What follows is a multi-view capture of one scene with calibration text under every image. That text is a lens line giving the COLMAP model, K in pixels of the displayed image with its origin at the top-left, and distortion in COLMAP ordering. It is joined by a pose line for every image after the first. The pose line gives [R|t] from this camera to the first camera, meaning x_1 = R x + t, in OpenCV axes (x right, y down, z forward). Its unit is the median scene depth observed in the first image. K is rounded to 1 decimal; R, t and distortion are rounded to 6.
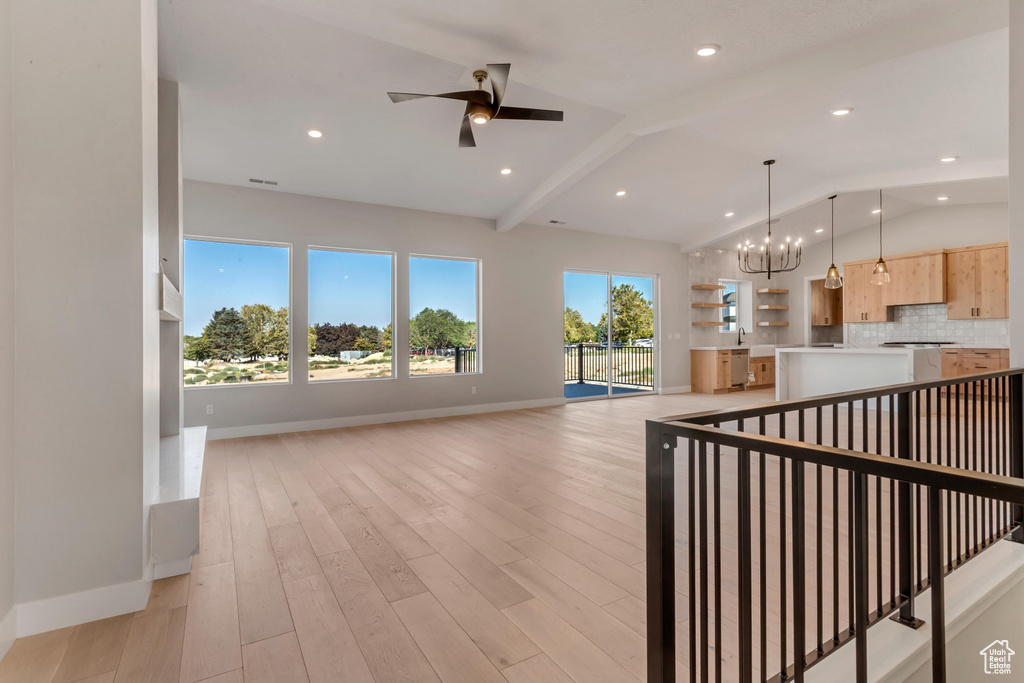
lens RADIAL K [[488.9, 0, 512.7], [0, 488.9, 338.9], [0, 0, 1]] dist [0.001287, 0.002260]
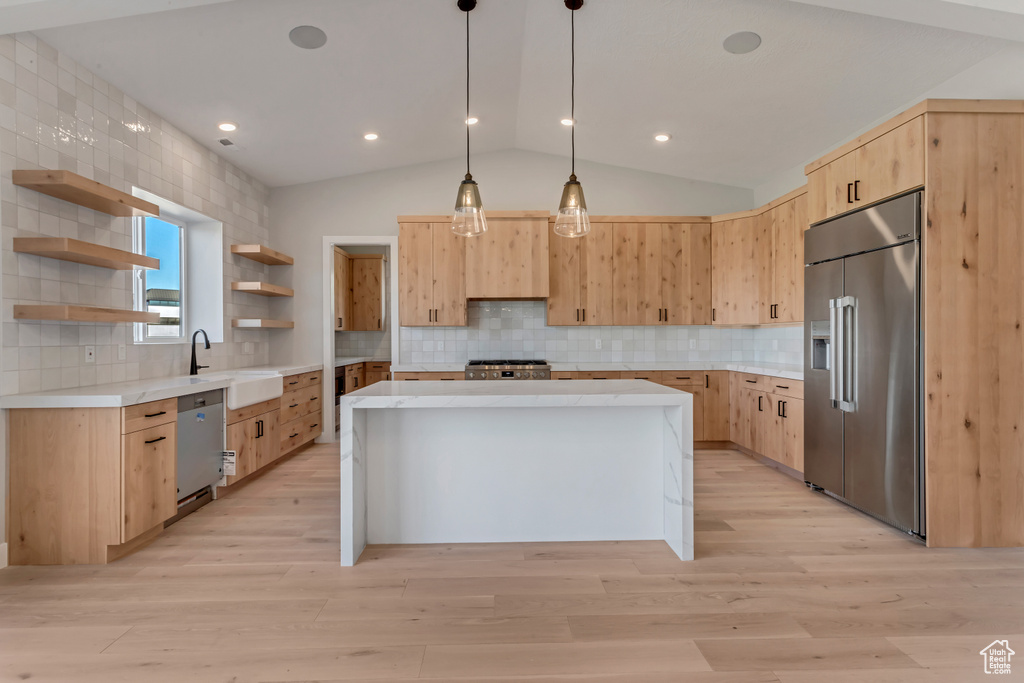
lens RADIAL K [[488.9, 0, 509.8], [0, 488.9, 341.1], [0, 0, 1]] dist [0.001287, 0.002260]
pose [[0.494056, 0.005739, 0.869411, 0.265677], [-0.000888, 0.999981, -0.006096, -0.012774], [-0.869430, 0.002240, 0.494051, 0.627984]]
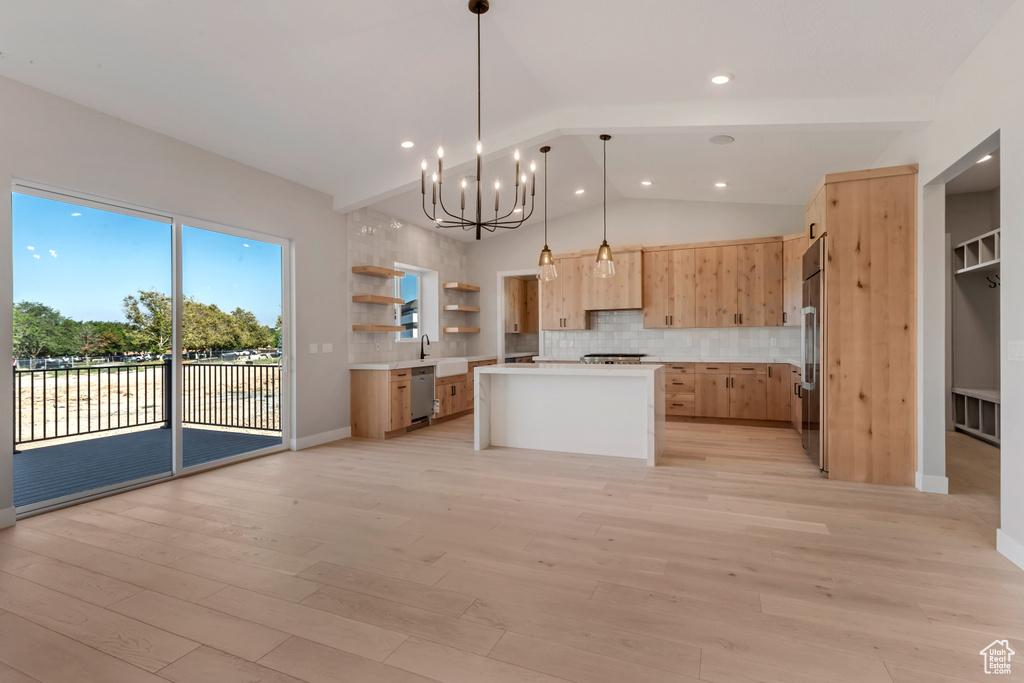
lens RADIAL K [[488.9, 0, 510.5], [0, 488.9, 339.6], [0, 0, 1]] dist [0.001287, 0.002260]
pose [[0.816996, 0.005971, 0.576612, 0.170224], [-0.000796, 0.999957, -0.009228, -0.009741], [-0.576642, 0.007080, 0.816966, 0.371301]]
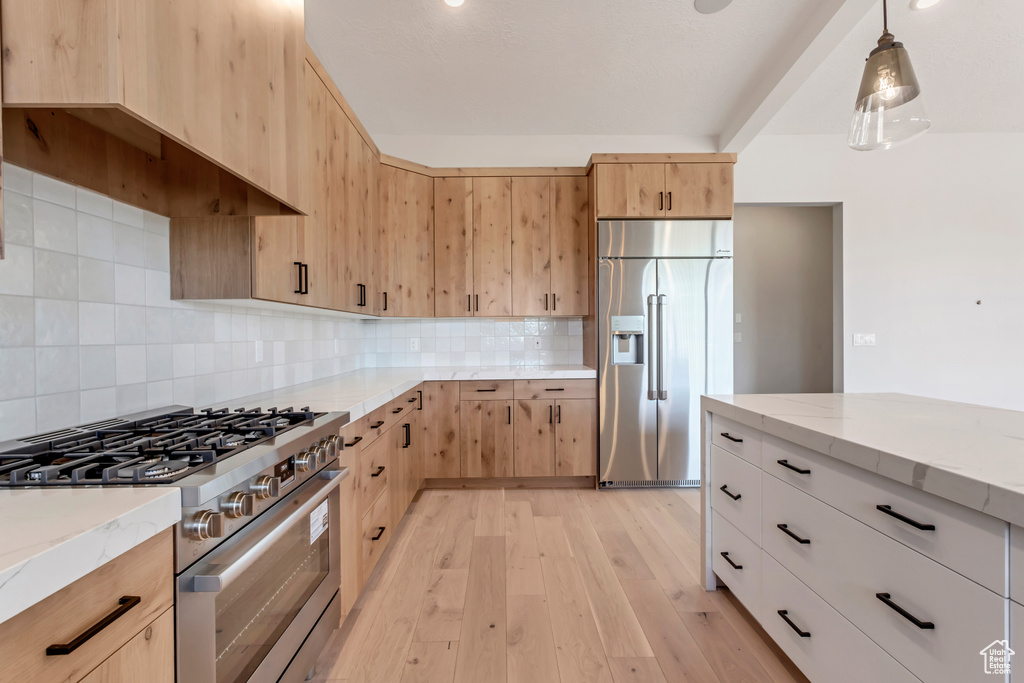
lens RADIAL K [[488.9, 0, 506.1], [0, 488.9, 341.2], [0, 0, 1]] dist [0.001287, 0.002260]
pose [[-0.859956, 0.013528, 0.510189, 0.593159], [0.021809, 0.999710, 0.010251, -0.017606], [-0.509902, 0.019942, -0.860001, 0.974822]]
